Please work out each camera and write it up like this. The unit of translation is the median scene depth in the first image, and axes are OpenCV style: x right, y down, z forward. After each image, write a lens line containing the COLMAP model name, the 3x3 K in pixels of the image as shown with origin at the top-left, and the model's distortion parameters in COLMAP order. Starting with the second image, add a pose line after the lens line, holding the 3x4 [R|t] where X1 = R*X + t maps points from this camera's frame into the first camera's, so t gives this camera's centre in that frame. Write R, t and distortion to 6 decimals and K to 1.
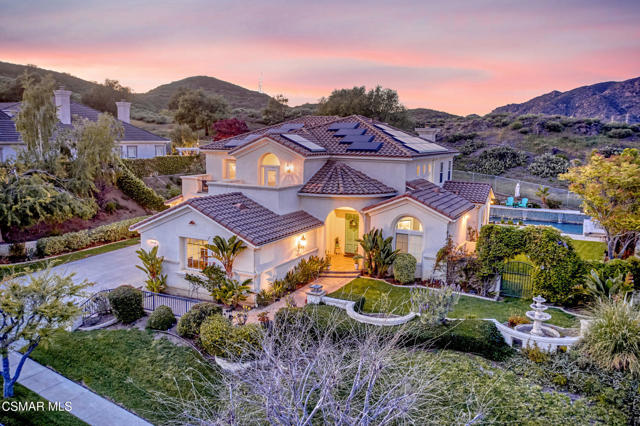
lens RADIAL K [[511.7, 0, 327.6], [0, 511.7, 224.0], [0, 0, 1]] dist [-0.027314, -0.003204]
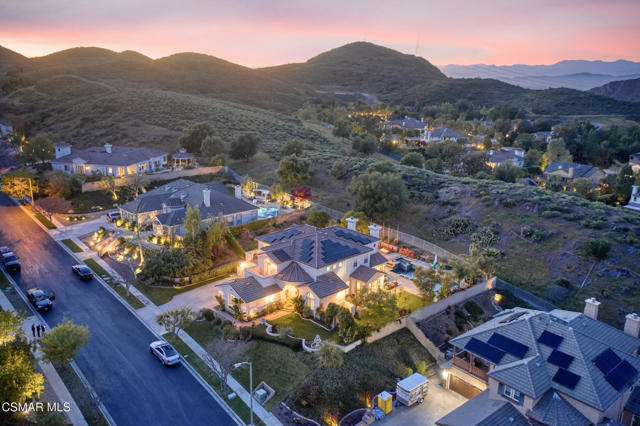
lens RADIAL K [[511.7, 0, 317.5], [0, 511.7, 214.1], [0, 0, 1]] dist [-0.027314, -0.003204]
pose [[0.944828, 0.083146, -0.316839, 0.994378], [-0.057984, 0.994427, 0.088051, -0.652257], [0.322394, -0.064821, 0.944383, -1.446193]]
